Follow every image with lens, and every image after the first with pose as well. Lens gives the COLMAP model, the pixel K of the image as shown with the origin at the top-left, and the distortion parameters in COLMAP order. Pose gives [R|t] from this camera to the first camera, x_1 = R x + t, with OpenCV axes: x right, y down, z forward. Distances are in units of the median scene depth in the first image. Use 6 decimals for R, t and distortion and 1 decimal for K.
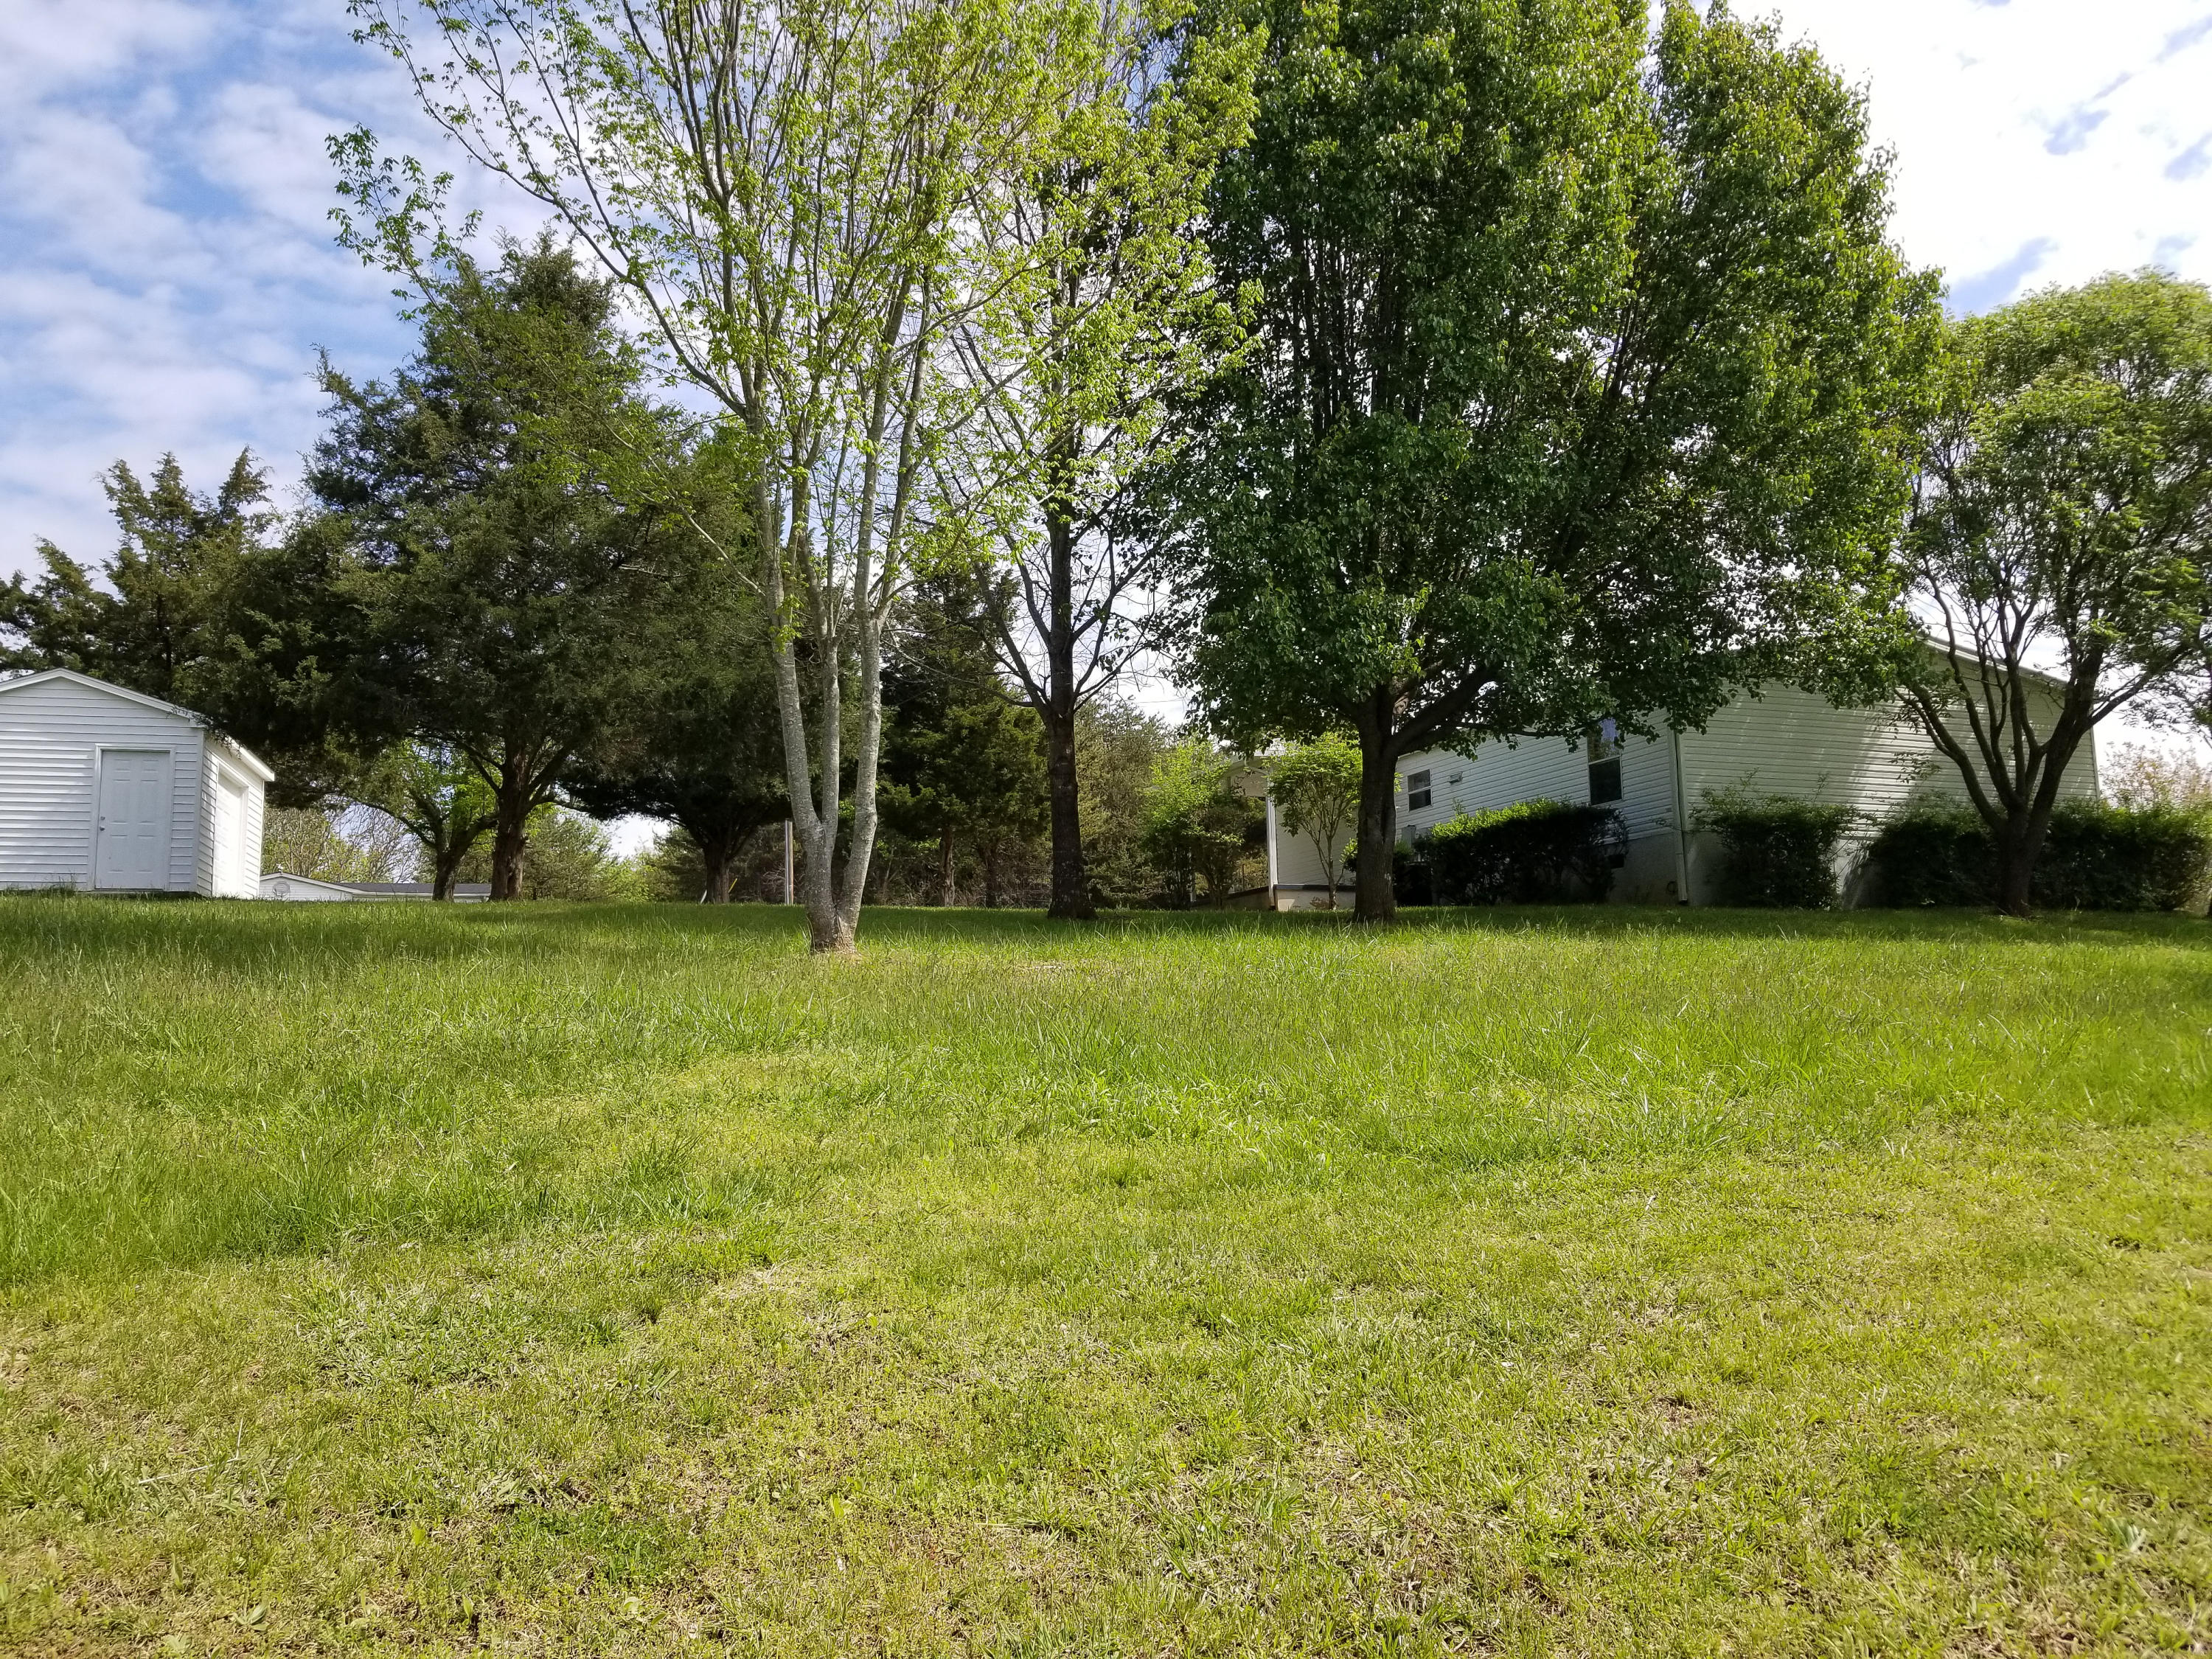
lens RADIAL K [[1742.3, 0, 1104.6], [0, 1742.3, 845.6], [0, 0, 1]] dist [0.062114, -0.083595]
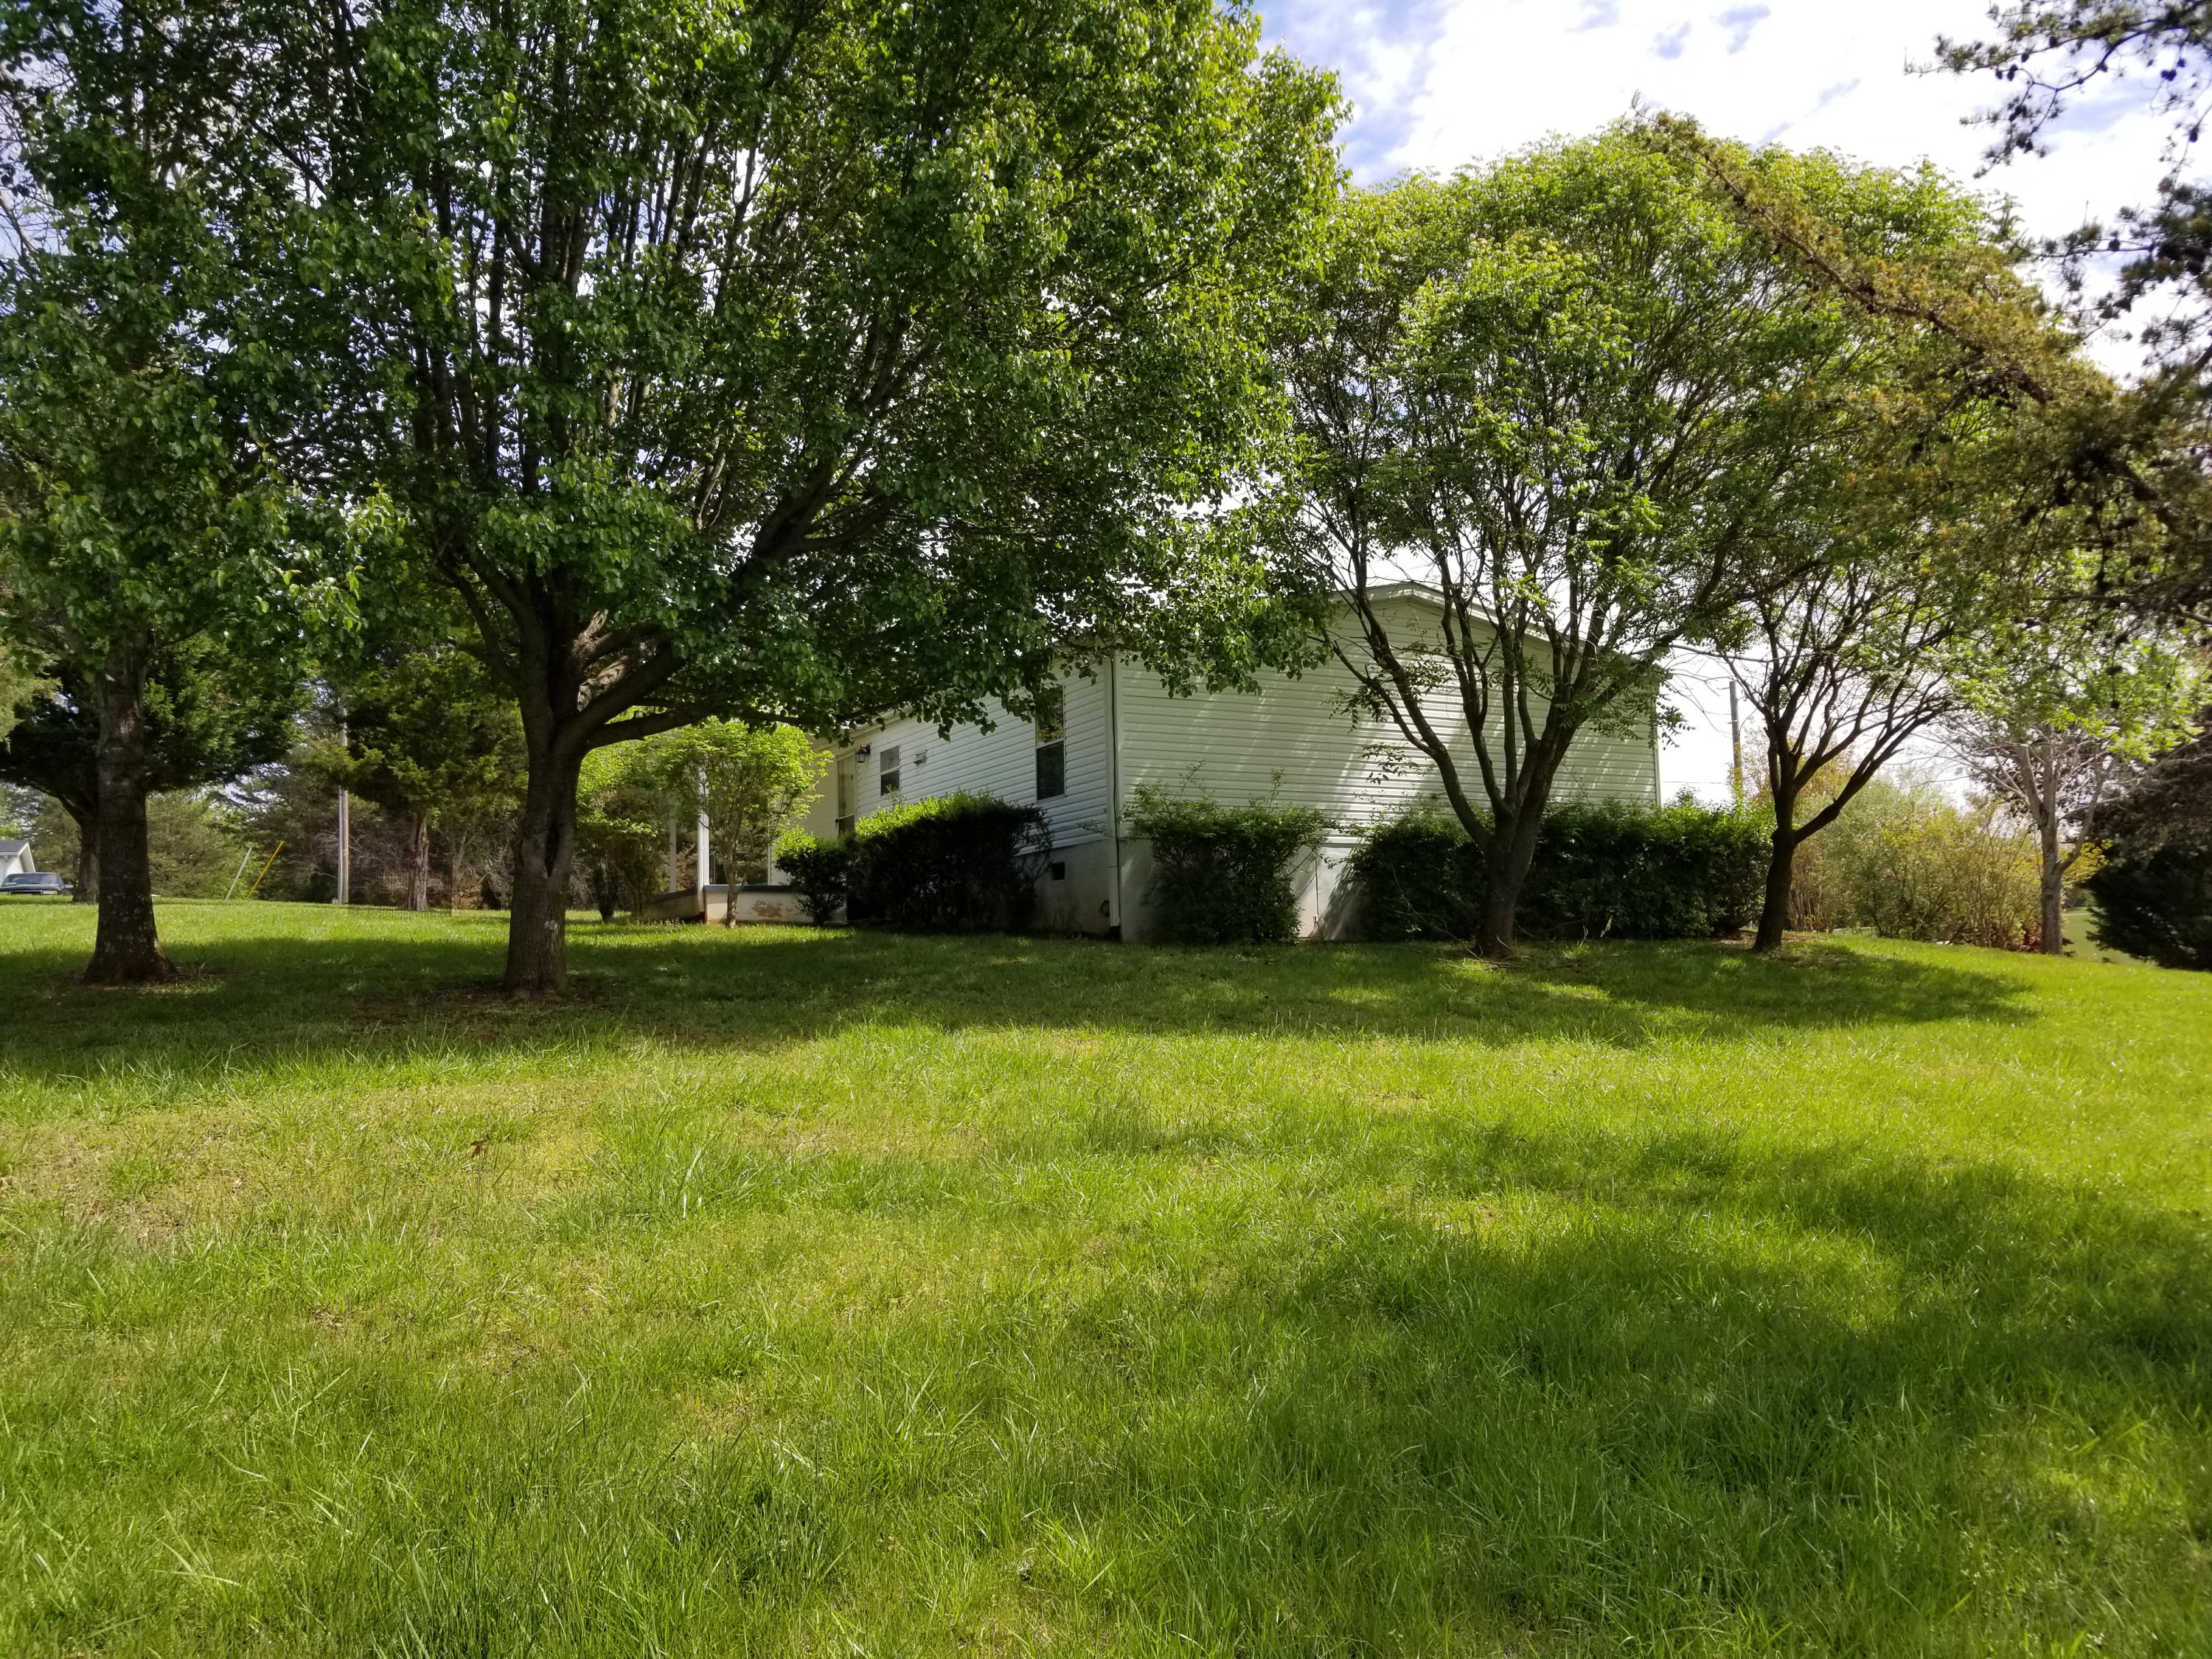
lens RADIAL K [[1742.3, 0, 1104.6], [0, 1742.3, 845.6], [0, 0, 1]] dist [0.062114, -0.083595]
pose [[0.995733, 0.009184, 0.091819, 0.243367], [-0.012411, 0.999323, 0.034639, -0.030885], [-0.091439, -0.035631, 0.995173, 0.221194]]
